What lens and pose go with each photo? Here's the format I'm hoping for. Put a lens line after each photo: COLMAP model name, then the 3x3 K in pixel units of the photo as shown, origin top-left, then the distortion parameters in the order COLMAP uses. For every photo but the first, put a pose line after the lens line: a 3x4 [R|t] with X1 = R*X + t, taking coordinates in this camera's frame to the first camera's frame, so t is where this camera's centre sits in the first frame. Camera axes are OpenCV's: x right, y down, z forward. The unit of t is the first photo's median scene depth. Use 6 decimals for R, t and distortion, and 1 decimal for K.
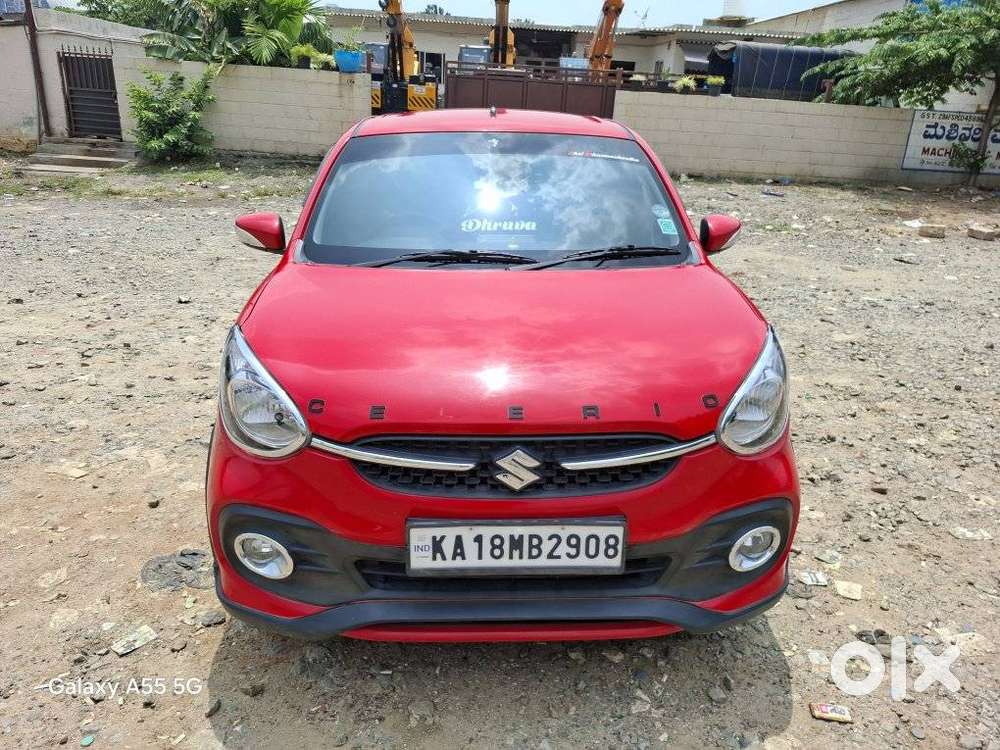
lens RADIAL K [[696.6, 0, 498.3], [0, 696.6, 365.3], [0, 0, 1]] dist [0.025321, -0.024196]
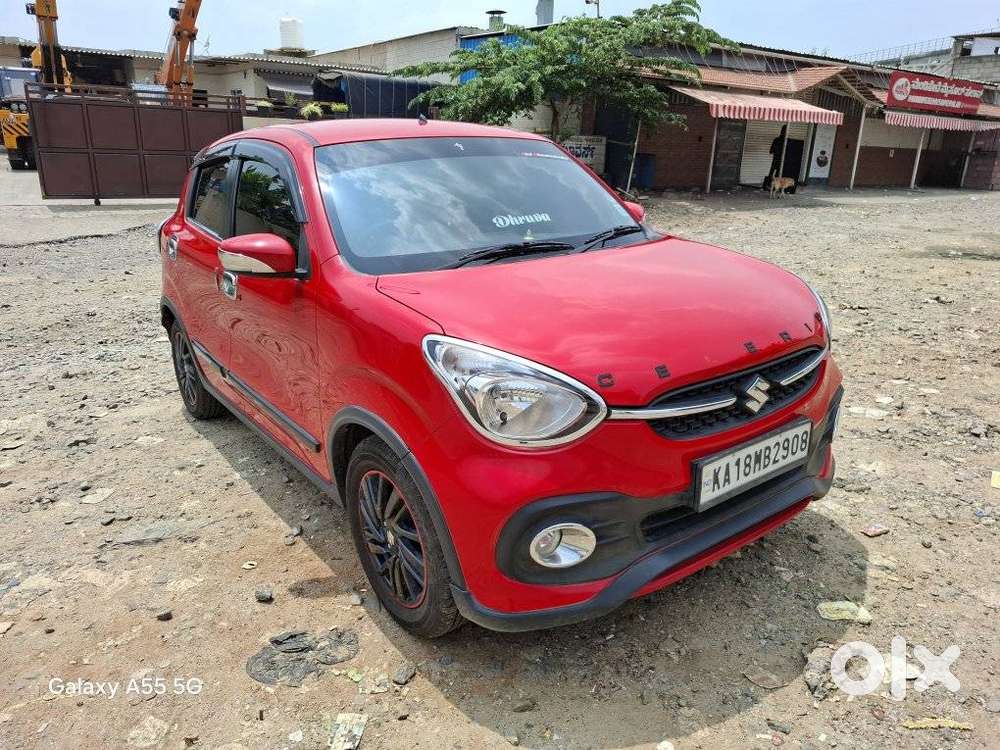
lens RADIAL K [[694.1, 0, 500.0], [0, 694.1, 375.0], [0, 0, 1]] dist [0.034049, -0.032690]
pose [[0.828149, -0.202010, 0.522839, -0.654237], [0.215847, 0.975795, 0.035129, -0.014369], [-0.517280, 0.083762, 0.851707, 0.139371]]
